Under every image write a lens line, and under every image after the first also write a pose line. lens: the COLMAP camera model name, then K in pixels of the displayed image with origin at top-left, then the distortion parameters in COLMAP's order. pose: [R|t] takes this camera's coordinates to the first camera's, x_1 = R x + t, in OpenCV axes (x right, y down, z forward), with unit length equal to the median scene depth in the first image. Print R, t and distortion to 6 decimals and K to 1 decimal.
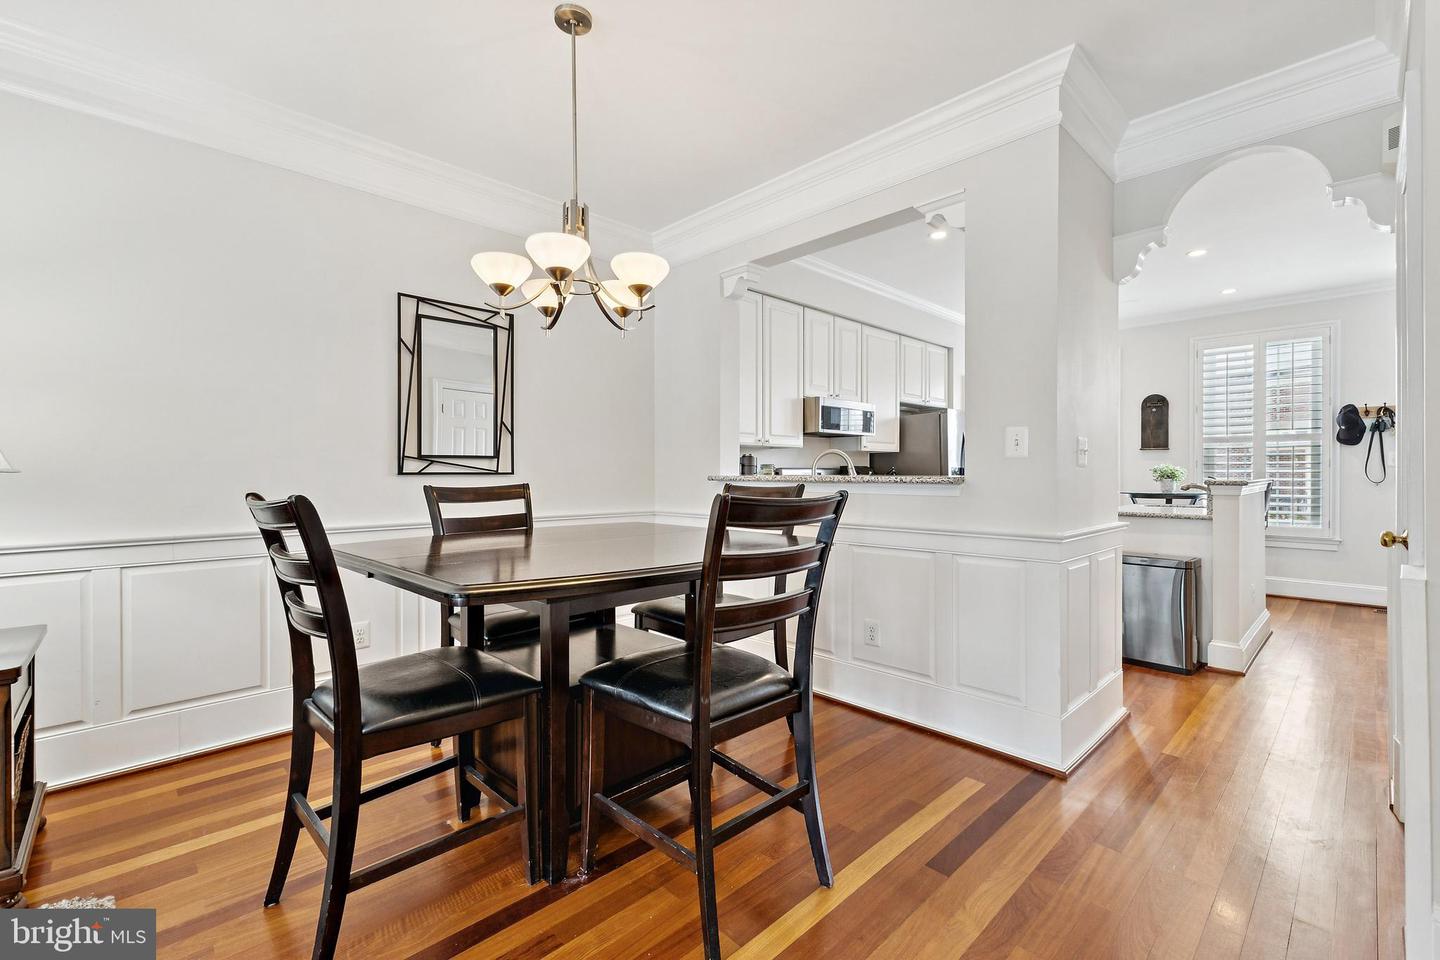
lens RADIAL K [[633.9, 0, 715.4], [0, 633.9, 480.7], [0, 0, 1]] dist [0.011904, -0.000248]
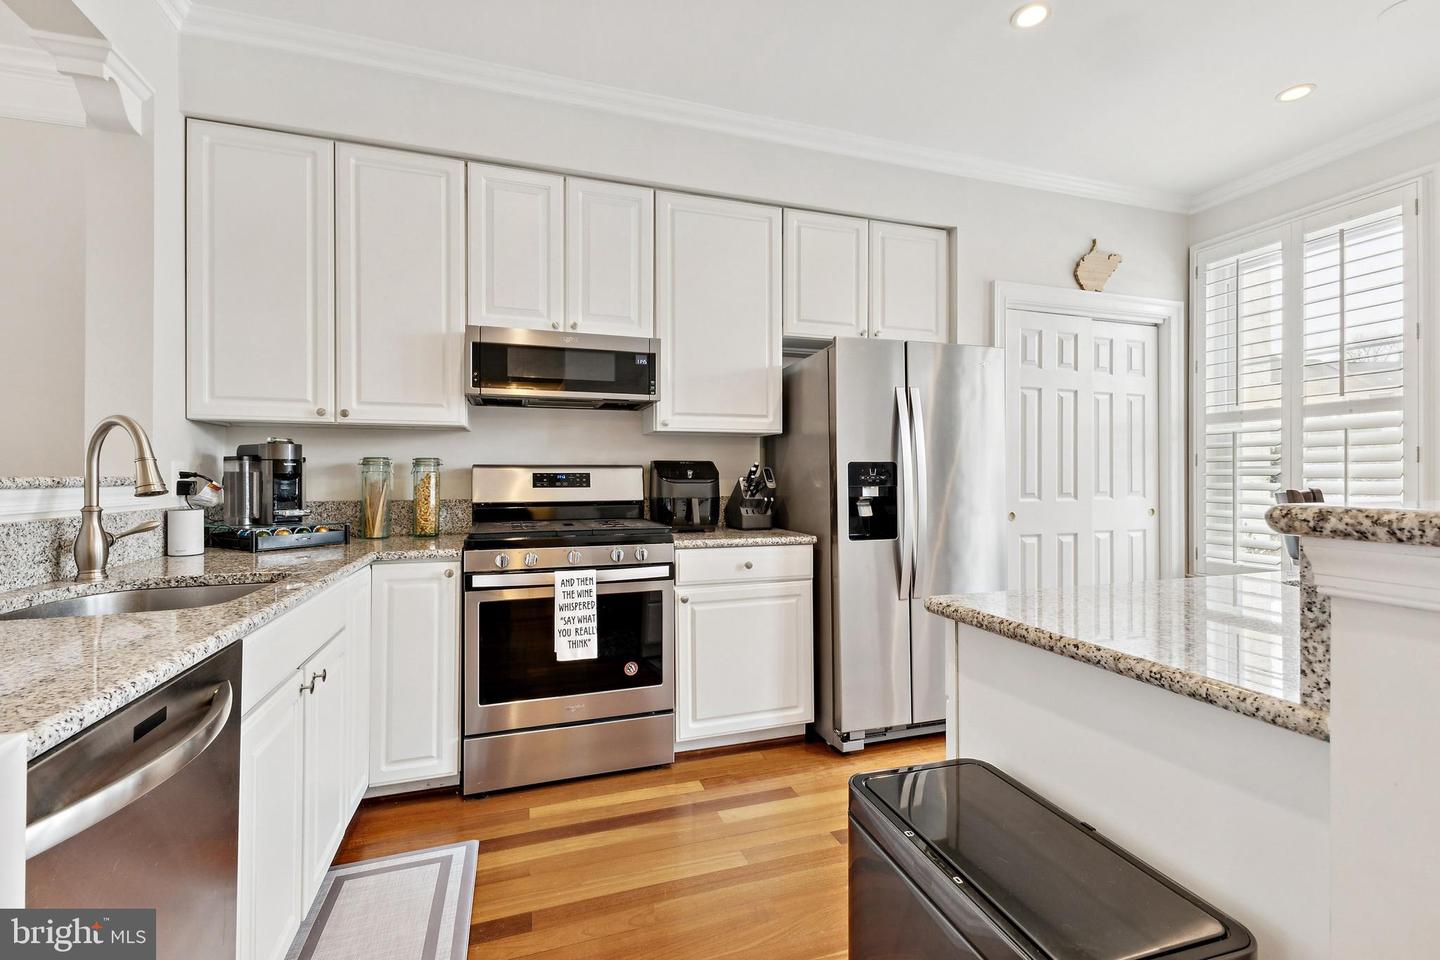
lens RADIAL K [[633.9, 0, 754.0], [0, 633.9, 473.8], [0, 0, 1]] dist [0.011904, -0.000248]
pose [[0.905069, 0.012906, -0.425068, 0.782077], [-0.009762, 0.999907, 0.009573, -0.025192], [0.425152, -0.004515, 0.905111, 0.818492]]
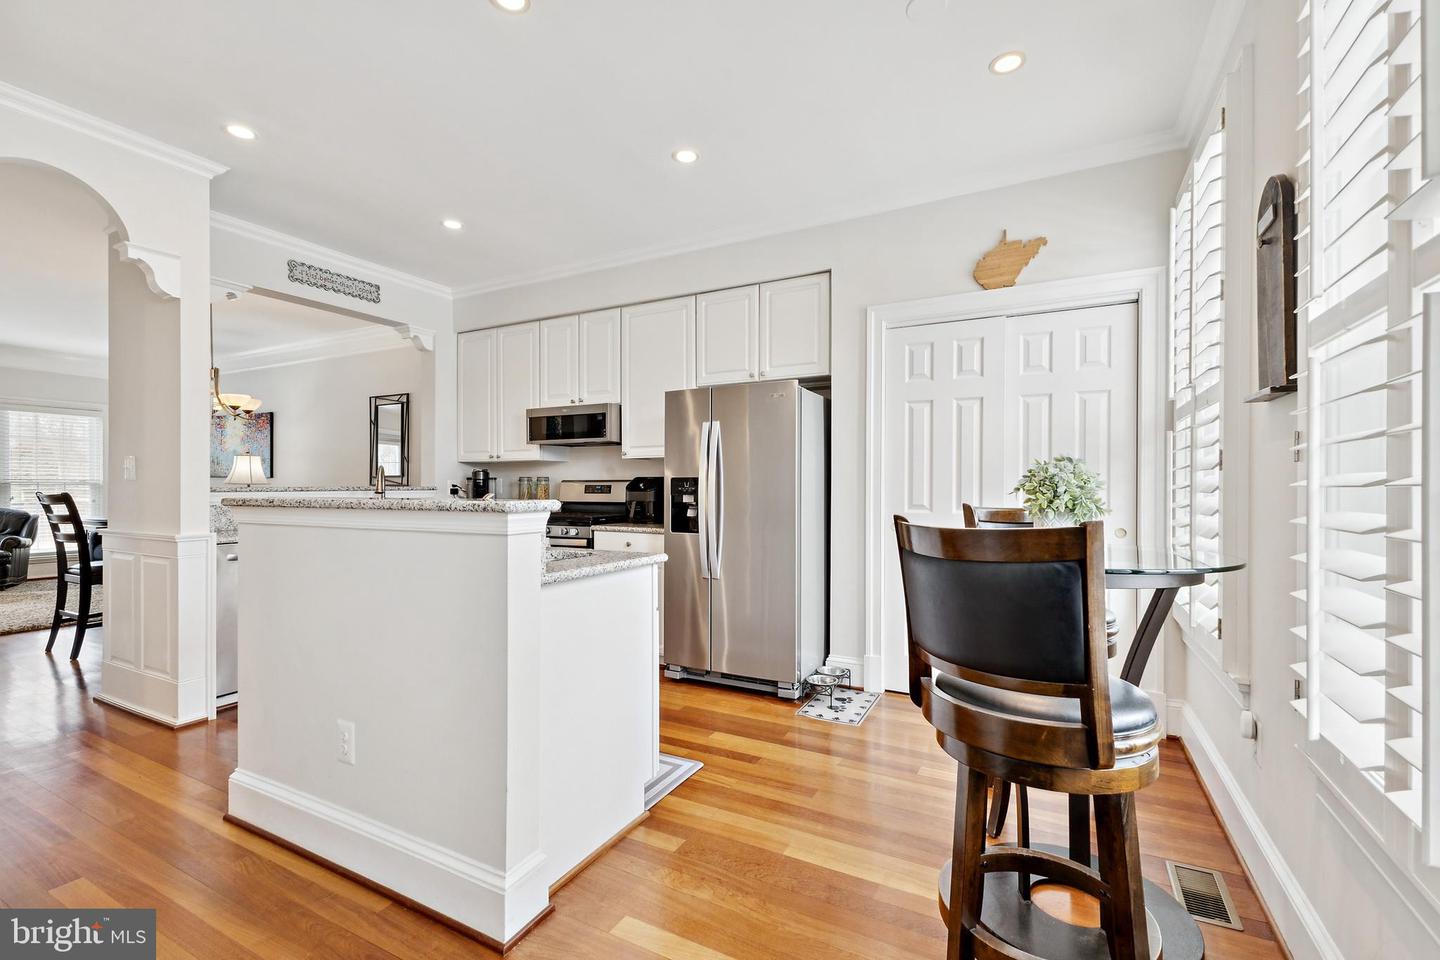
lens RADIAL K [[633.9, 0, 727.2], [0, 633.9, 490.3], [0, 0, 1]] dist [0.011904, -0.000248]
pose [[0.307308, 0.021342, -0.951371, 1.610501], [0.000777, 0.999743, 0.022678, -0.035610], [0.951610, -0.007708, 0.307213, 1.298169]]
